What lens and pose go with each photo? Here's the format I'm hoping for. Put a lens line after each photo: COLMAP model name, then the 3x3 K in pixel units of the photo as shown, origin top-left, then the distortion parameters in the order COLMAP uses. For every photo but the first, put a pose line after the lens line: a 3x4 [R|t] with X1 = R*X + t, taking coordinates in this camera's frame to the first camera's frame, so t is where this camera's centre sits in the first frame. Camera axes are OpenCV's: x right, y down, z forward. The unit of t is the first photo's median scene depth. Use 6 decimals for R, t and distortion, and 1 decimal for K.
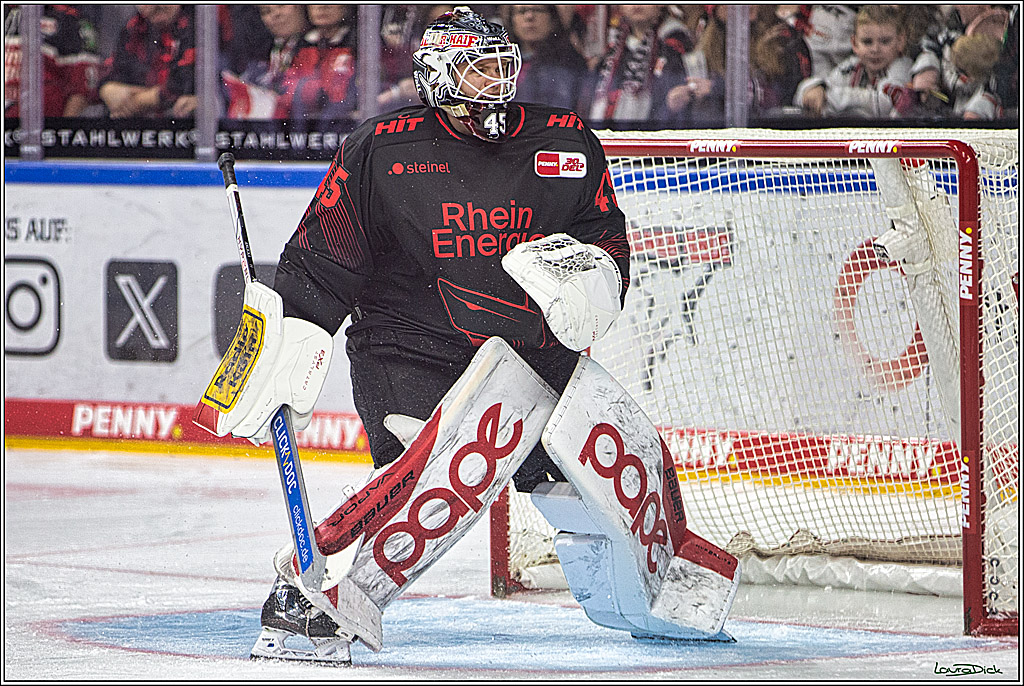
lens RADIAL K [[5850.7, 0, 551.4], [0, 5850.7, 392.9], [0, 0, 1]] dist [1.605981, 0.000000]
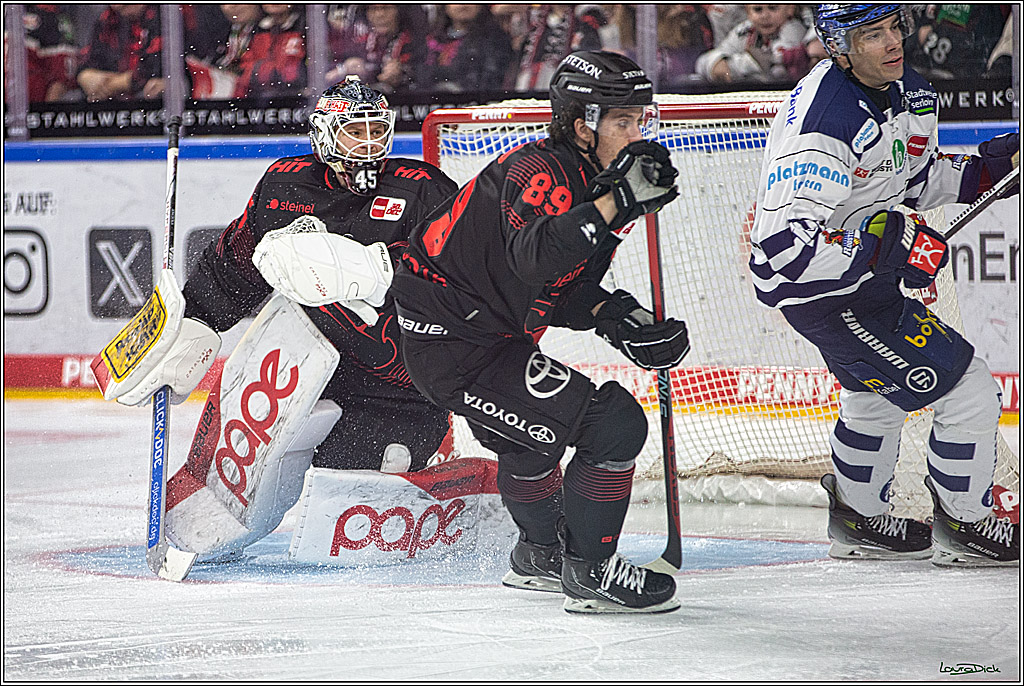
lens RADIAL K [[5850.7, 0, 506.7], [0, 5850.7, 347.1], [0, 0, 1]] dist [1.605981, 0.000000]
pose [[0.999576, -0.028589, 0.005496, -0.002808], [0.028598, 0.999590, -0.001718, 0.004040], [-0.005444, 0.001874, 0.999983, -0.114531]]
